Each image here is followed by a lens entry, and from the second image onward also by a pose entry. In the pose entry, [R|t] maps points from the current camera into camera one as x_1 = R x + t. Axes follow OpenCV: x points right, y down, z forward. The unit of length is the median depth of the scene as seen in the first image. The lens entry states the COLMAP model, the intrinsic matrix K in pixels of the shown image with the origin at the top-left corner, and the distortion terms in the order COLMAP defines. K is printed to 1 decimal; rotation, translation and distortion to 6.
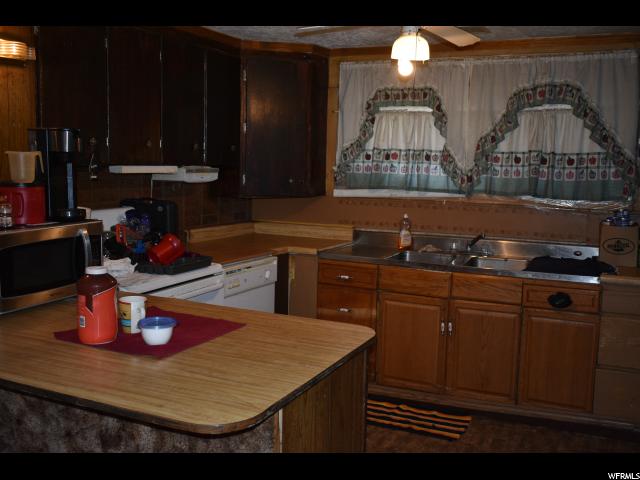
lens RADIAL K [[674.9, 0, 319.3], [0, 674.9, 240.9], [0, 0, 1]] dist [-0.043900, 0.000000]
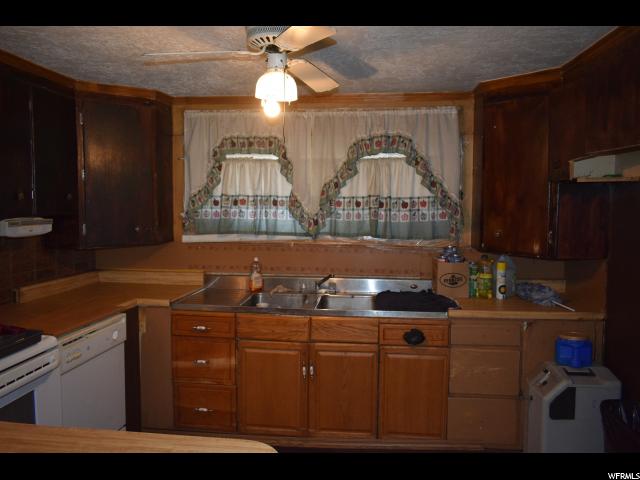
lens RADIAL K [[495.8, 0, 323.1], [0, 495.8, 238.1], [0, 0, 1]] dist [-0.027229, 0.021359]
pose [[0.946895, -0.038051, 0.319284, -0.017808], [0.050380, 0.998266, -0.030443, -0.044414], [-0.317572, 0.044912, 0.947170, 0.262767]]
